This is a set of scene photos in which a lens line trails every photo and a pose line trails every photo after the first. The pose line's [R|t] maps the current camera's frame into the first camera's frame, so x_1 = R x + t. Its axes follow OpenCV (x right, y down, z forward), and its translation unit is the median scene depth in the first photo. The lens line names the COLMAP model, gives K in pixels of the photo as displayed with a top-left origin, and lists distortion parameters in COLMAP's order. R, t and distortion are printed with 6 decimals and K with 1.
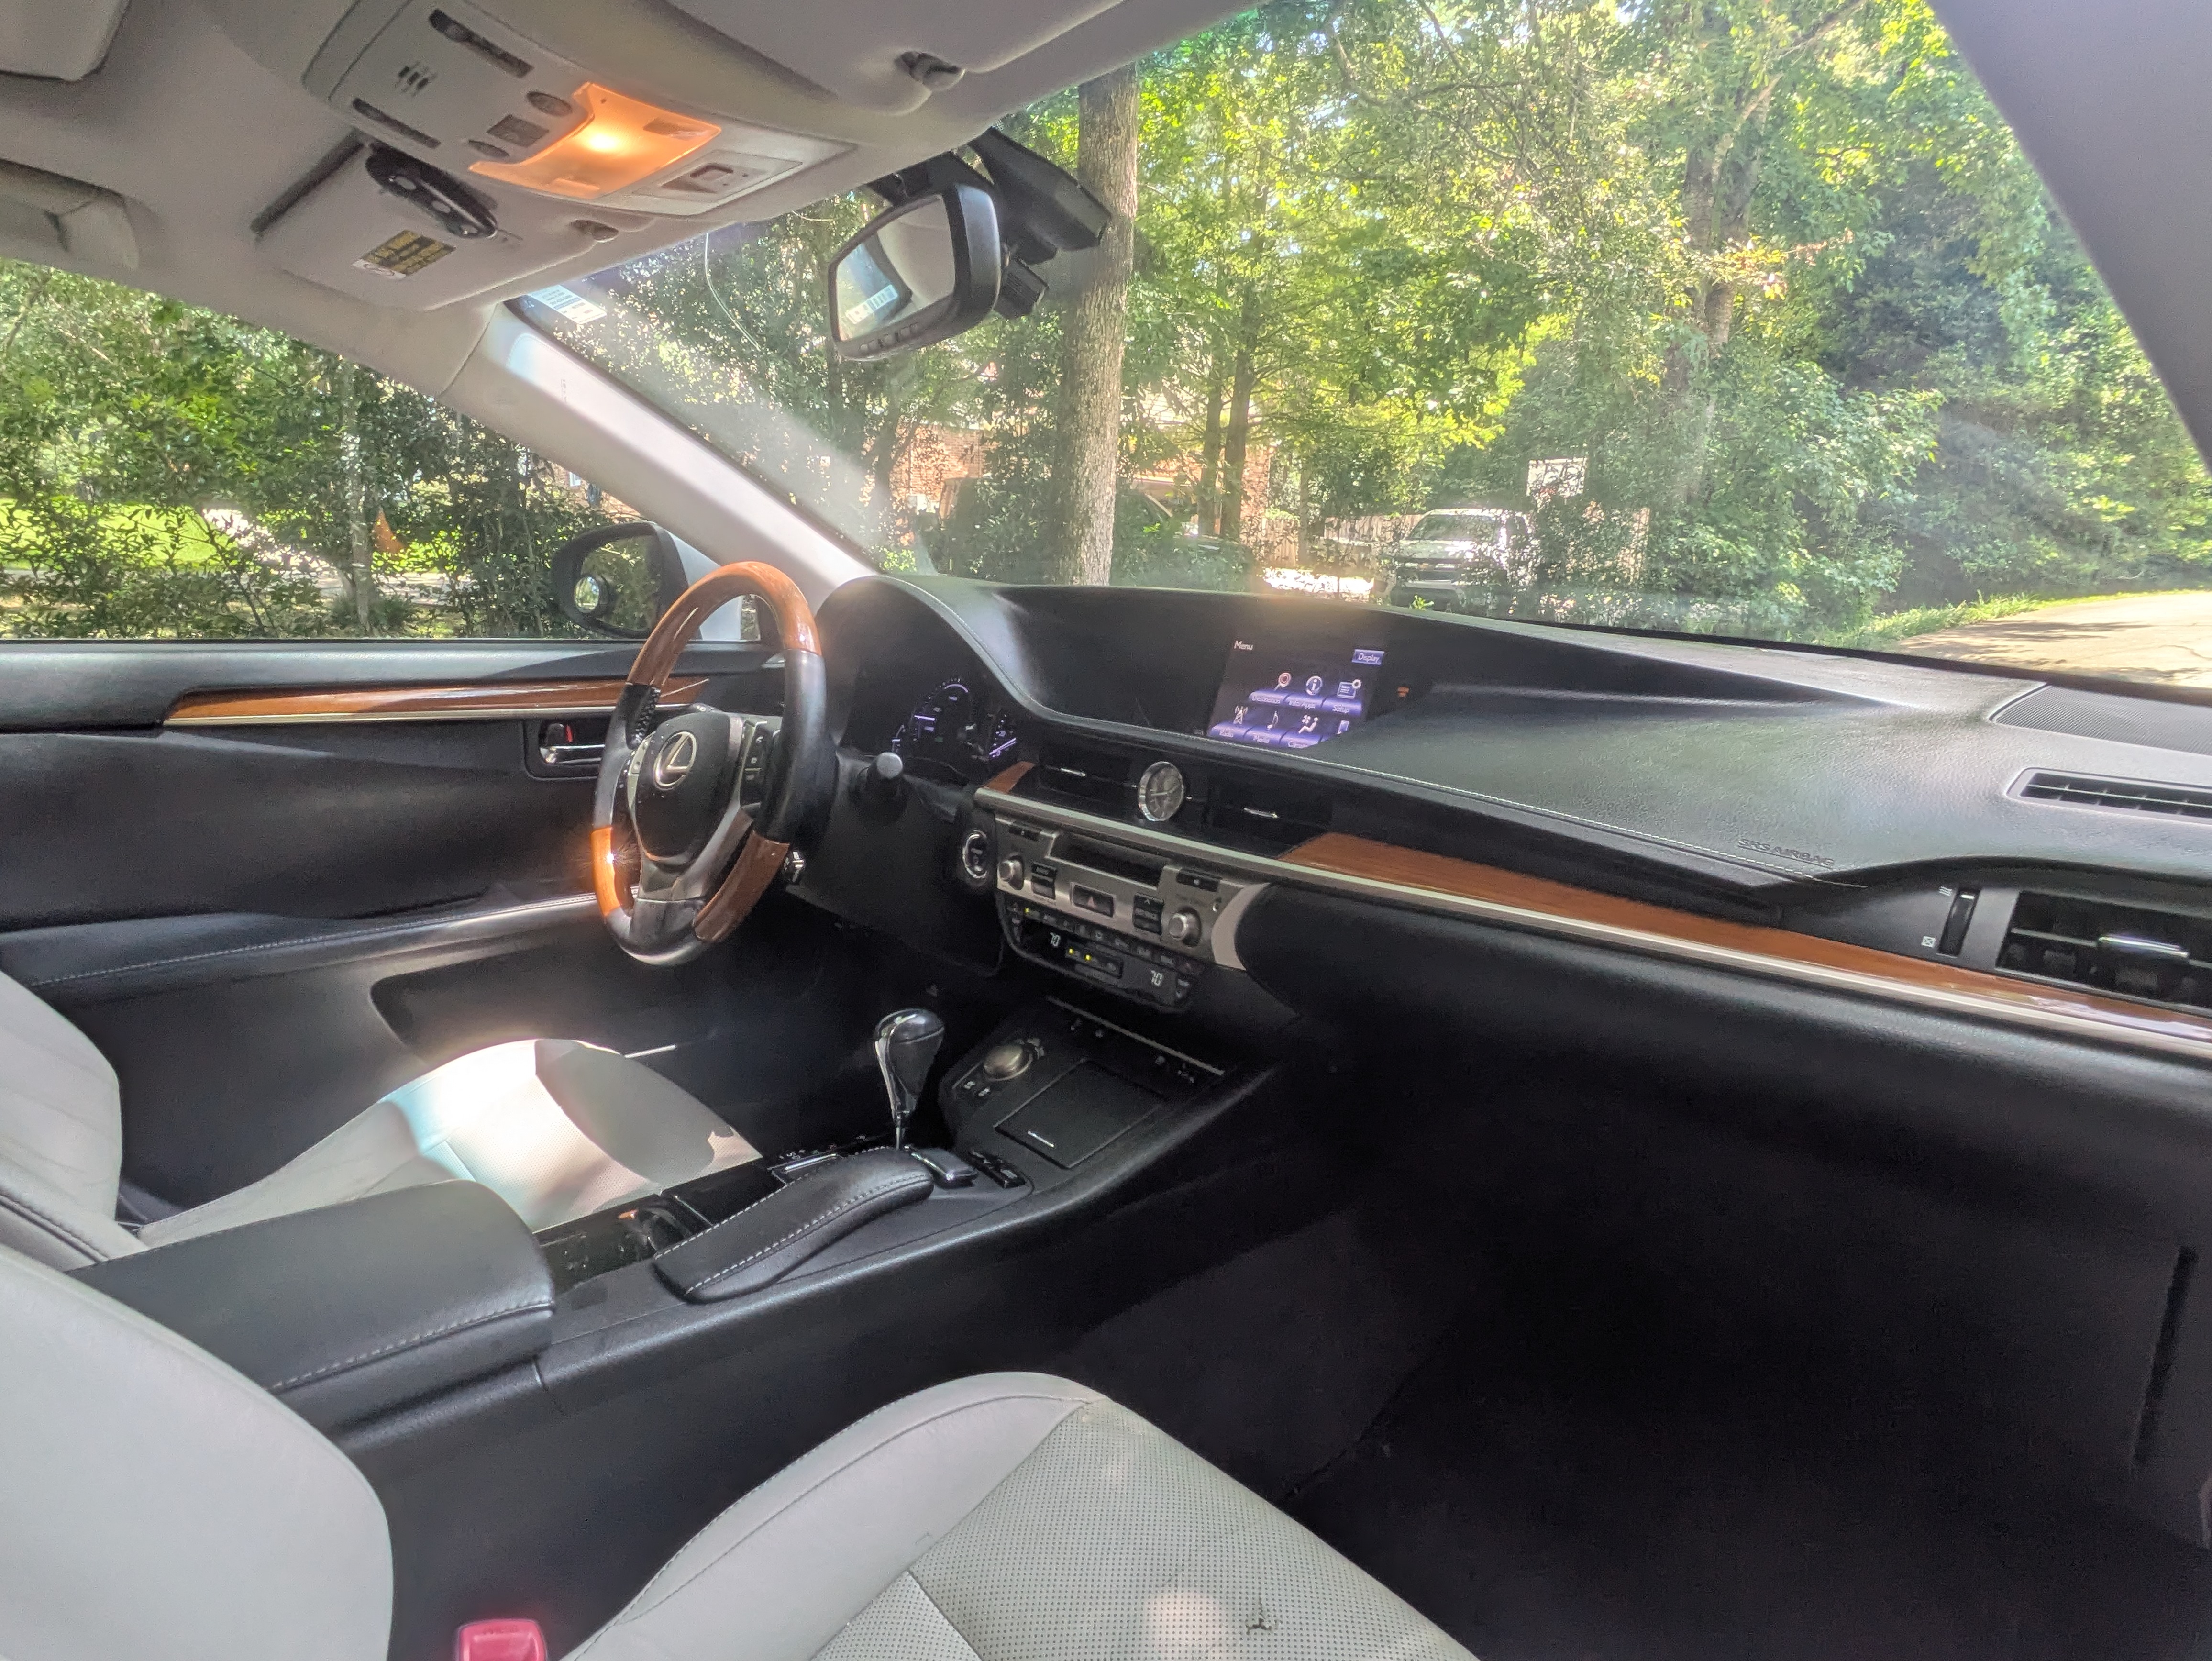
lens RADIAL K [[1244.3, 0, 1101.3], [0, 1244.3, 839.8], [0, 0, 1]] dist [0.017646, -0.000134]
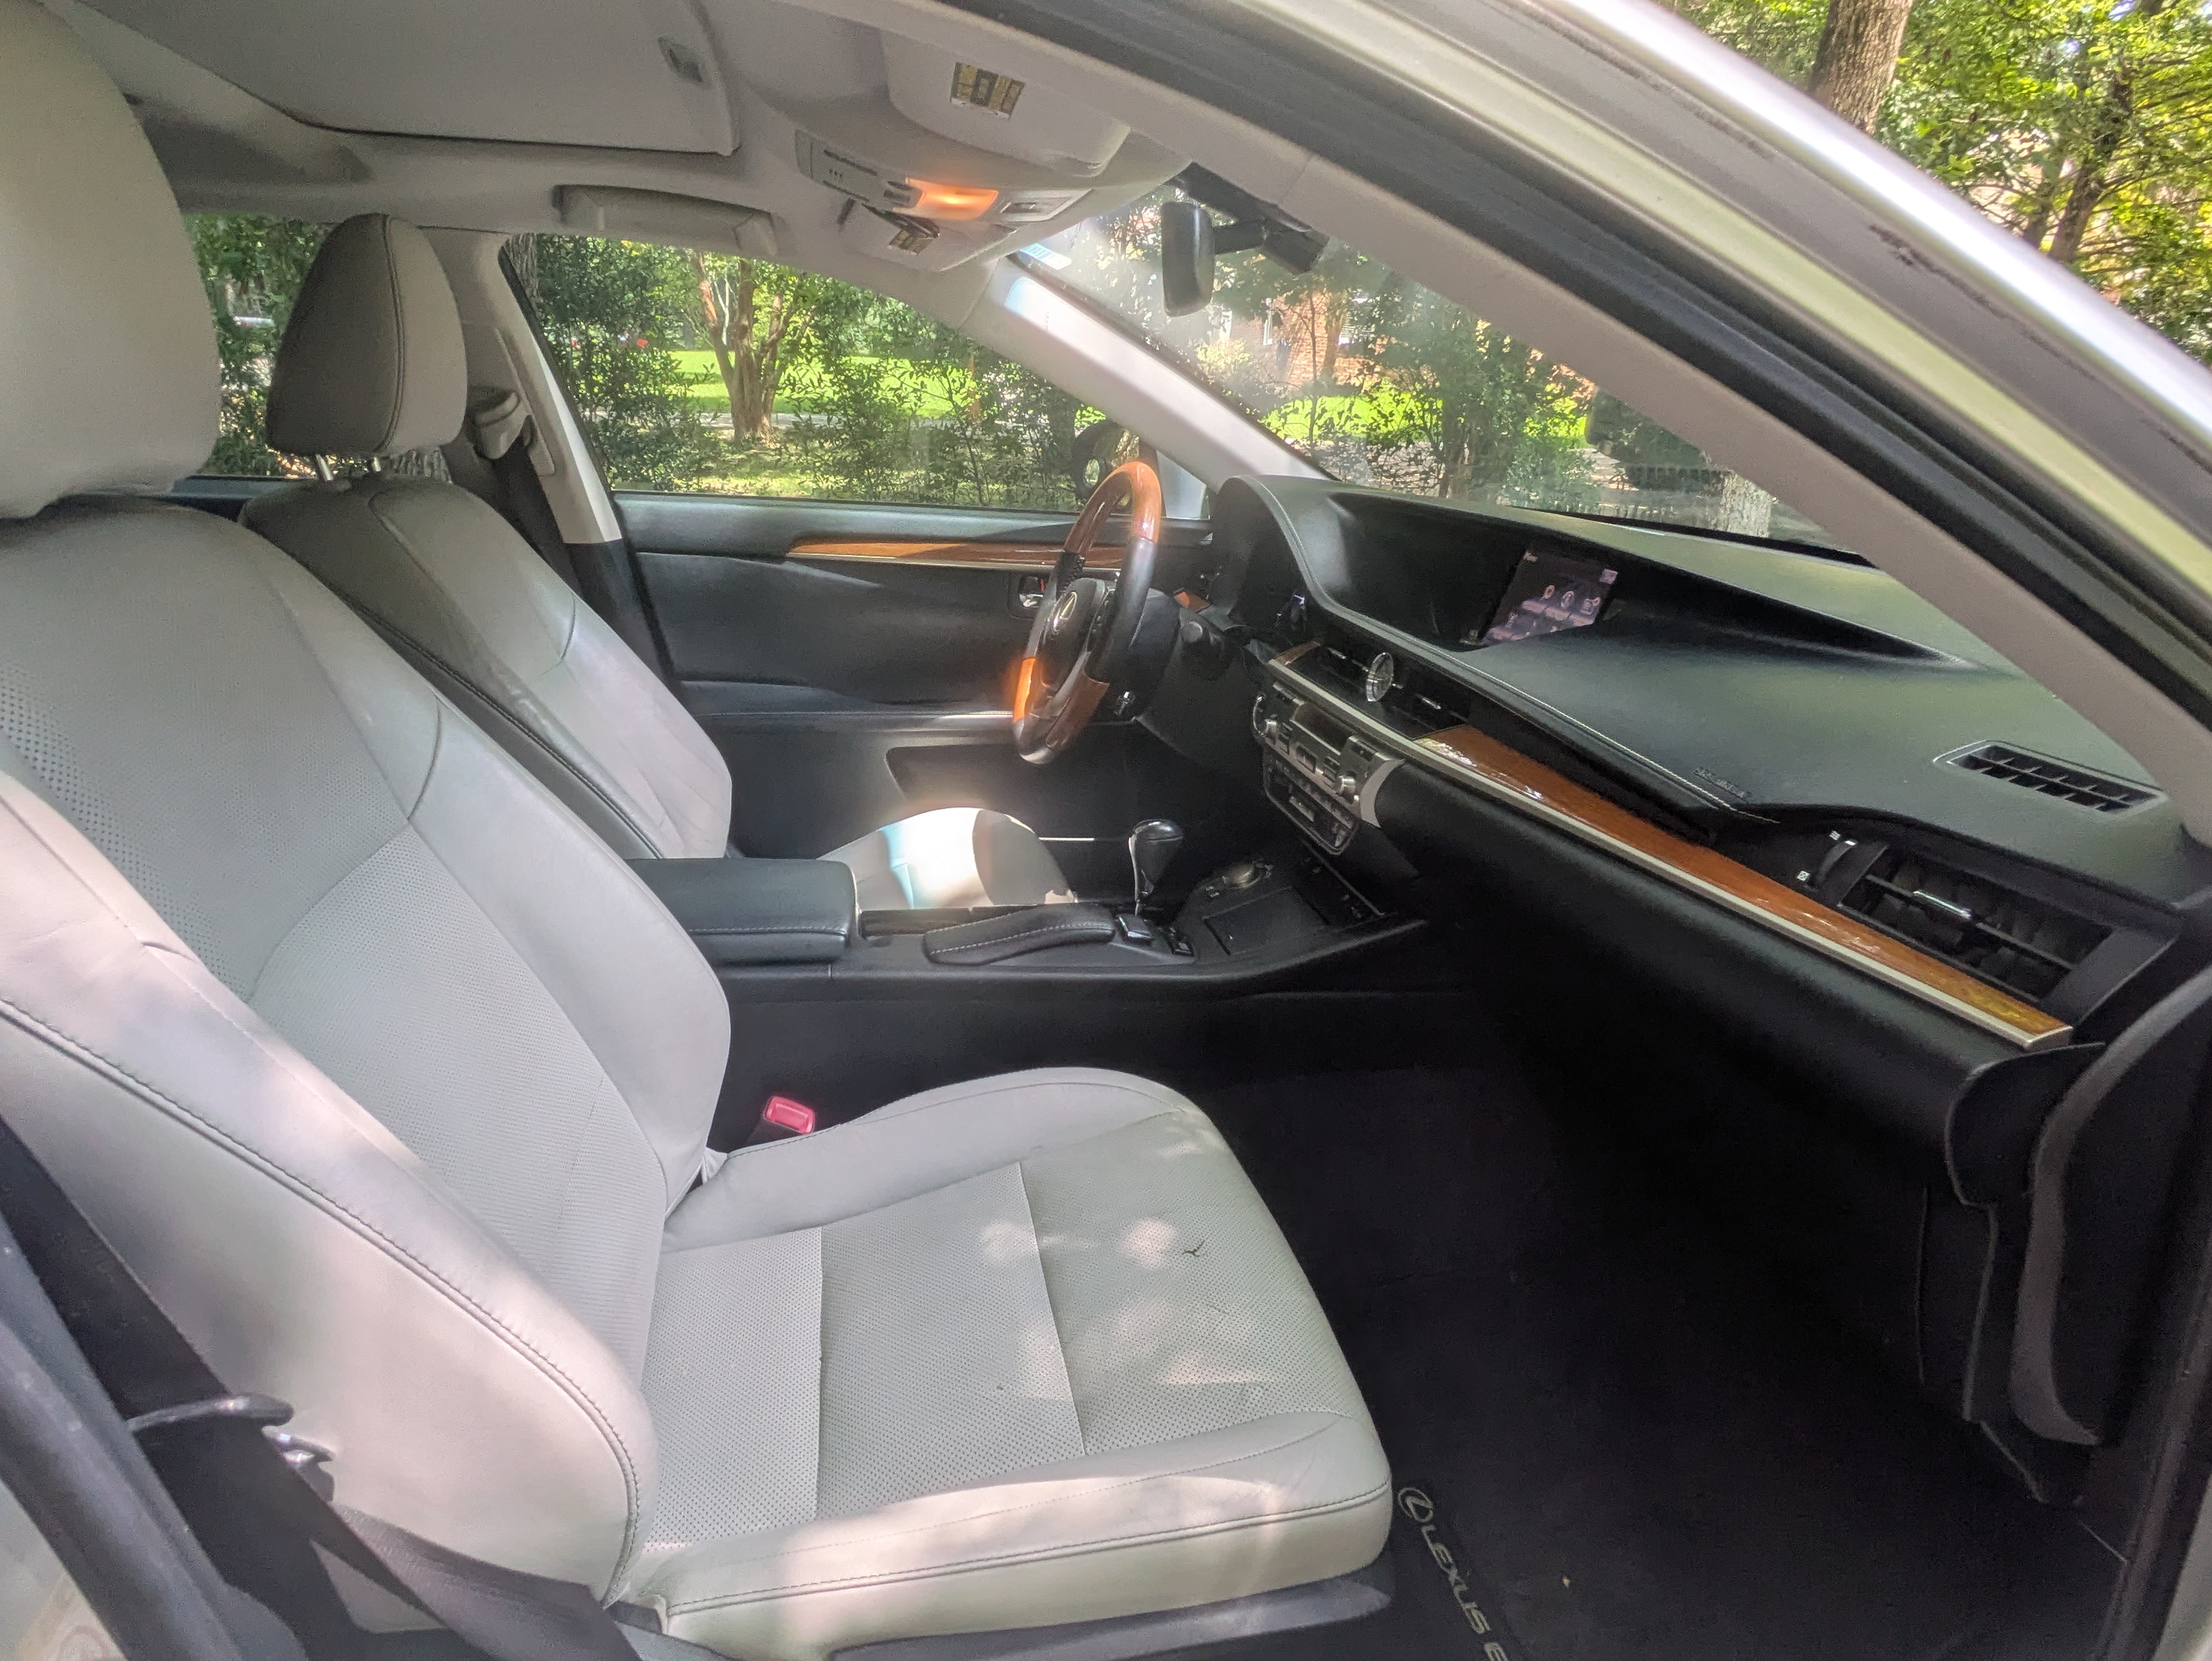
lens RADIAL K [[1244.3, 0, 1109.8], [0, 1244.3, 819.9], [0, 0, 1]] dist [0.017646, -0.000134]
pose [[0.877103, 0.171242, -0.448739, 0.342729], [-0.130066, 0.984058, 0.121299, -0.013989], [0.462356, -0.048026, 0.885393, -0.166731]]
